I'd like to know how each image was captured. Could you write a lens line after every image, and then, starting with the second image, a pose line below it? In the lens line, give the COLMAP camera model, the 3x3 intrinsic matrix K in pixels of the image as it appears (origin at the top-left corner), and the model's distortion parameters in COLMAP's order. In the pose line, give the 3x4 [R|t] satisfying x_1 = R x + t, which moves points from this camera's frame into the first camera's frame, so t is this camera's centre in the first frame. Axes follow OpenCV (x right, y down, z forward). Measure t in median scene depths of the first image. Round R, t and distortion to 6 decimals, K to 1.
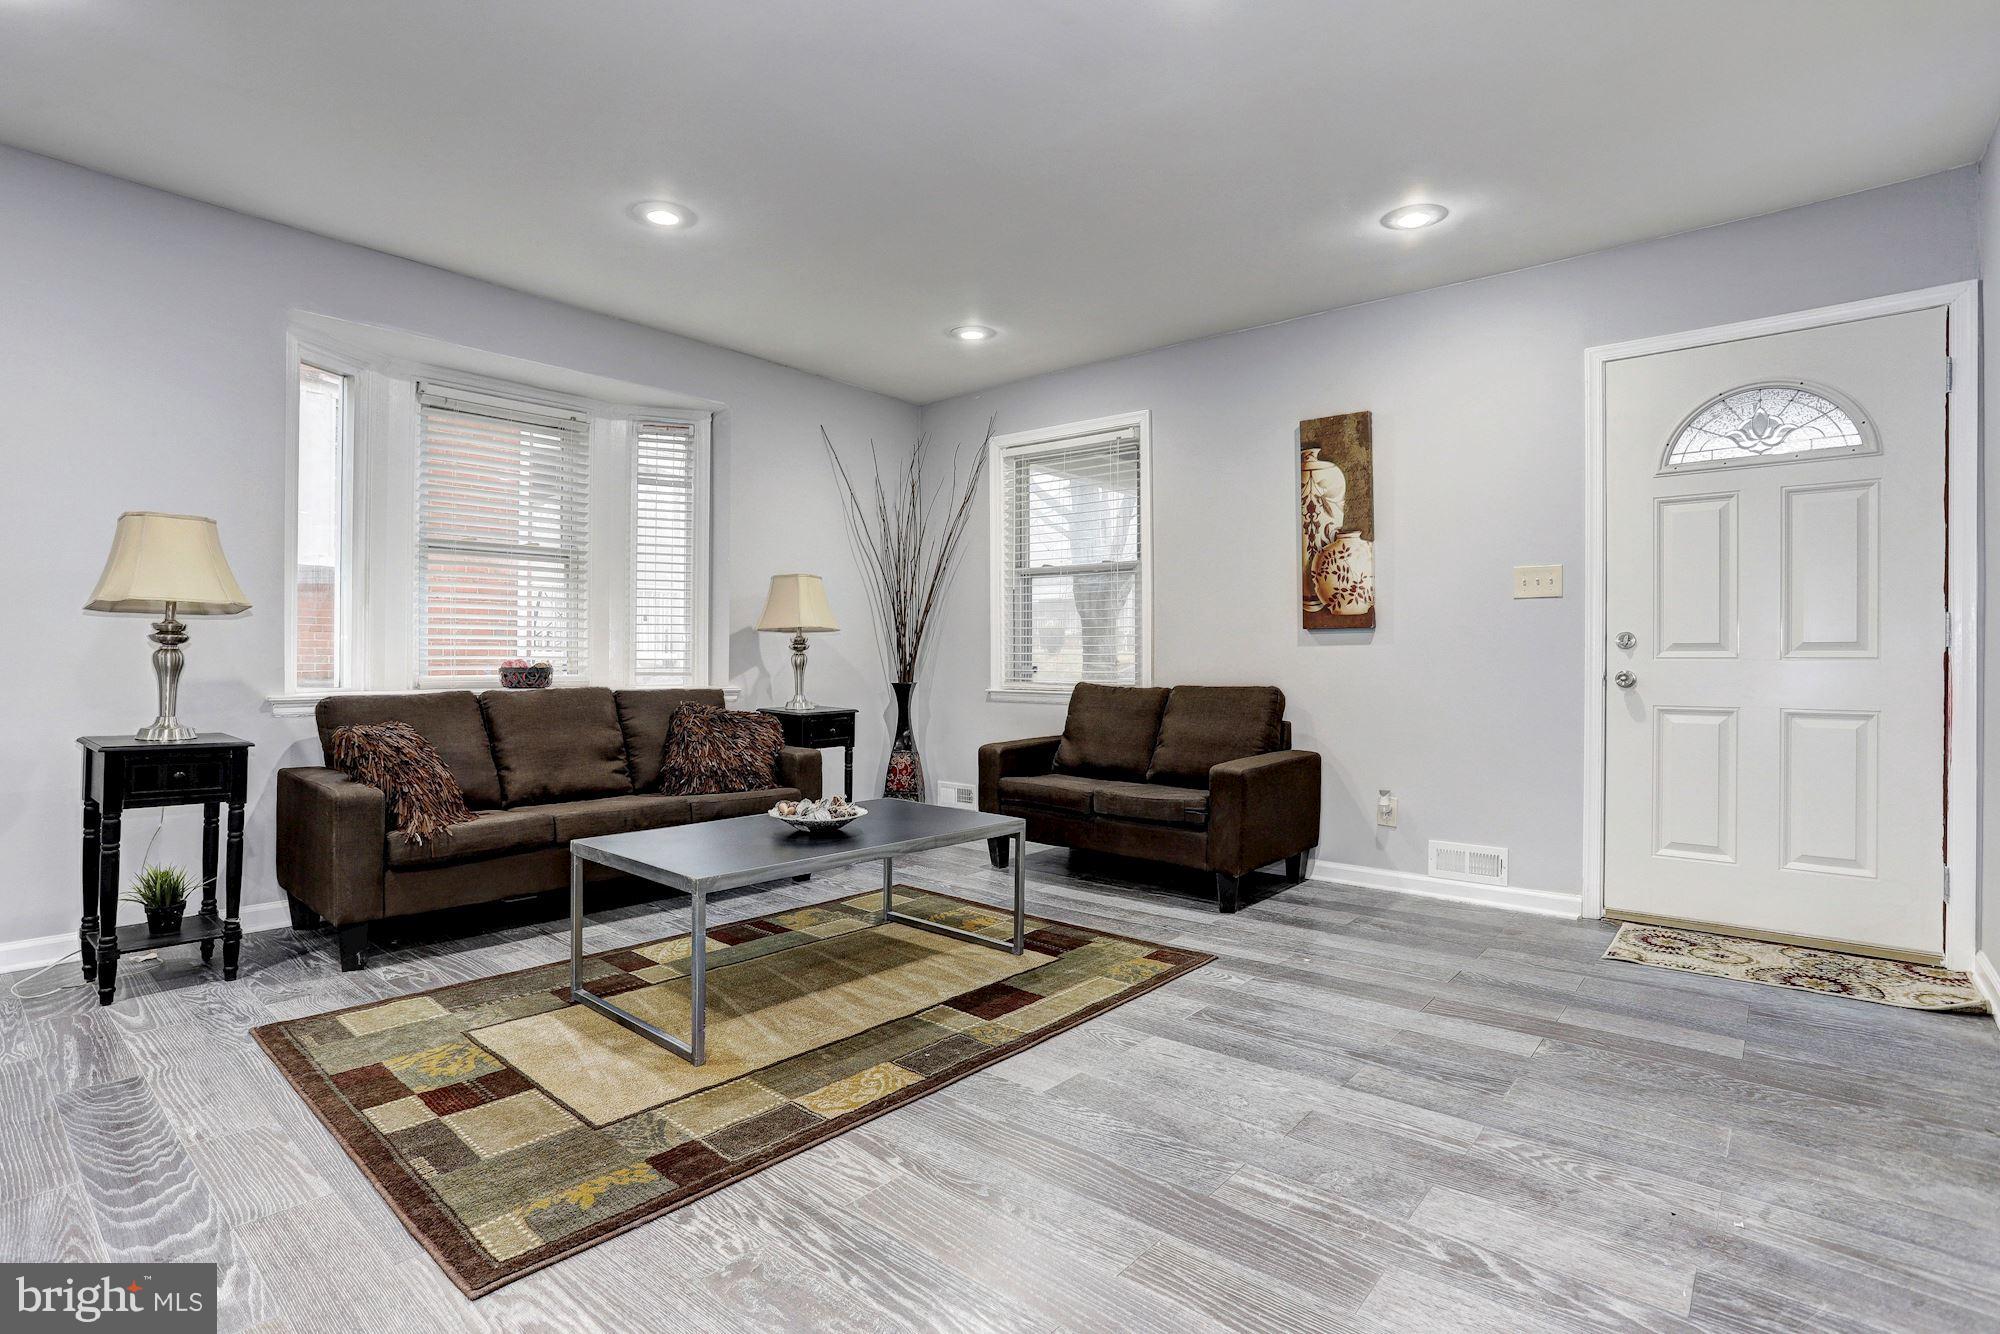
lens RADIAL K [[963.9, 0, 1000.2], [0, 963.9, 660.0], [0, 0, 1]] dist [-0.060933, 0.027872]
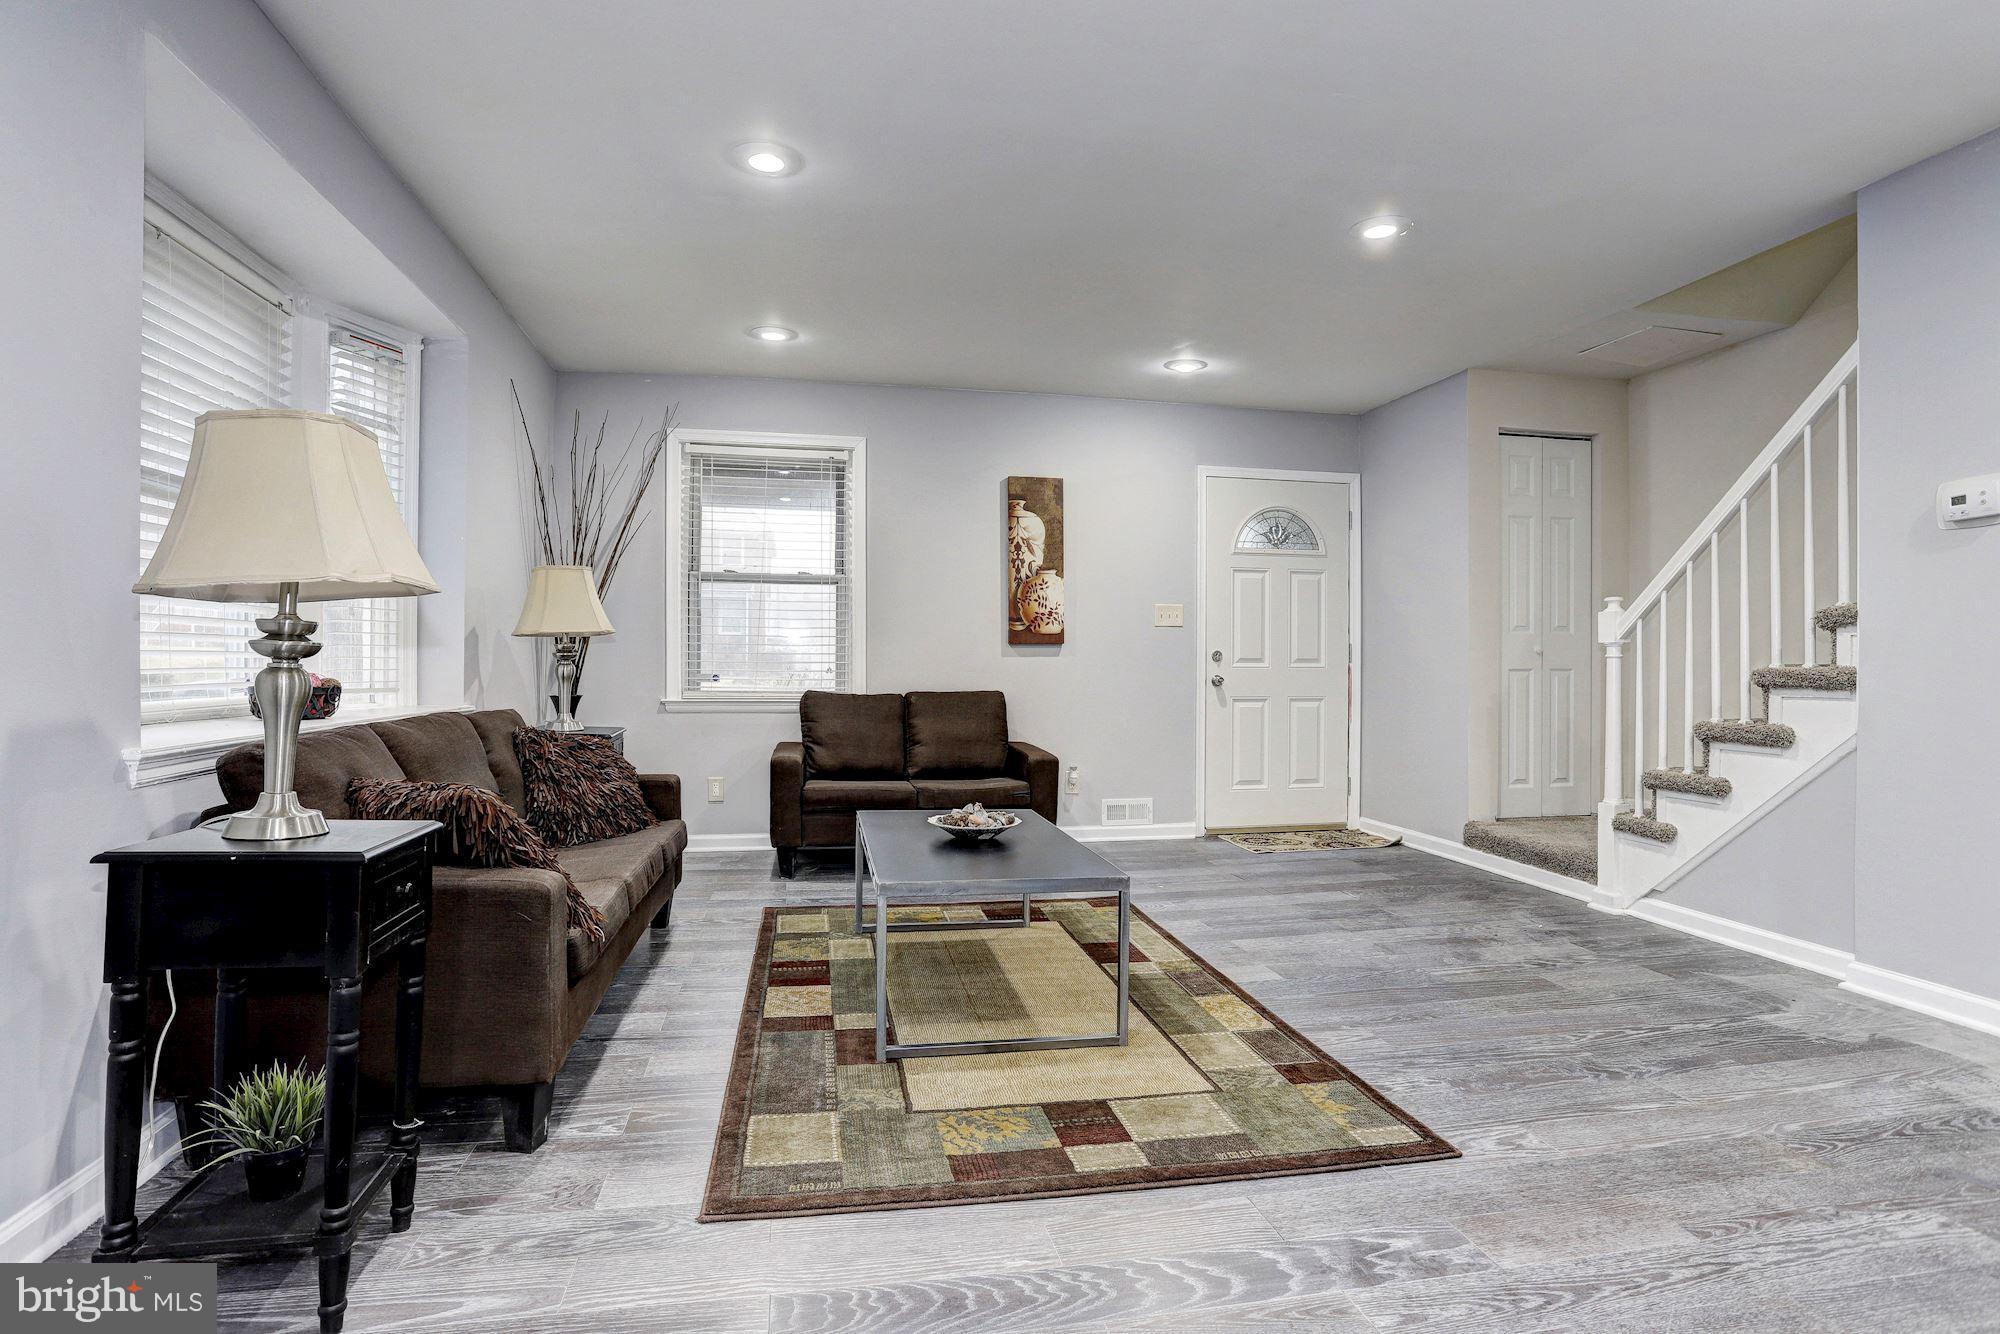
lens RADIAL K [[980.9, 0, 985.9], [0, 980.9, 662.5], [0, 0, 1]] dist [-0.062311, 0.027469]
pose [[0.631540, -0.000627, 0.775343, -0.940646], [-0.001738, 0.999996, 0.002224, -0.014554], [-0.775342, -0.002752, 0.631536, 0.299522]]
